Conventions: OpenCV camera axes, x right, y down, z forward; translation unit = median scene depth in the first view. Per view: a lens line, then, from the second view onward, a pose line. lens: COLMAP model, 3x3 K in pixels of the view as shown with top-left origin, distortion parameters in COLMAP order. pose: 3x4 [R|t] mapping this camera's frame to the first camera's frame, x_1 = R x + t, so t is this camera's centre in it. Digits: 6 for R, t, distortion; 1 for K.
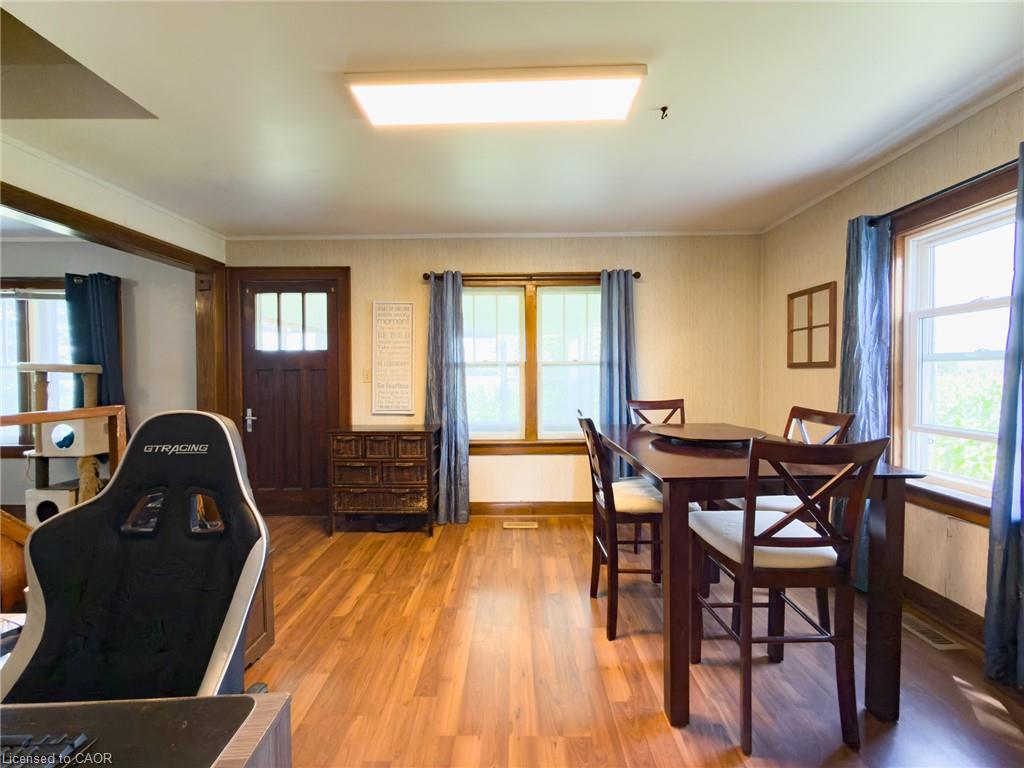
lens RADIAL K [[422.0, 0, 511.3], [0, 422.0, 382.2], [0, 0, 1]] dist [-0.002765, -0.000208]
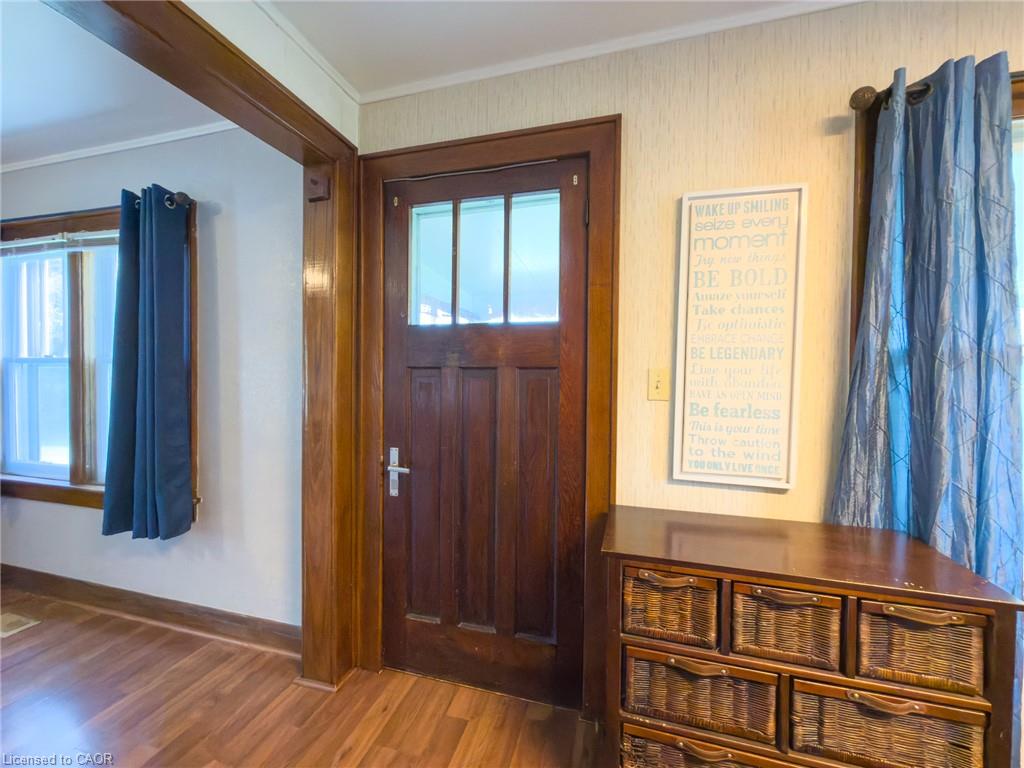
lens RADIAL K [[422.0, 0, 511.3], [0, 422.0, 382.2], [0, 0, 1]] dist [-0.002765, -0.000208]
pose [[0.964285, 0.017357, -0.264296, -0.374988], [-0.020820, 0.999730, -0.010307, -0.009548], [0.264046, 0.015442, 0.964386, 0.582003]]
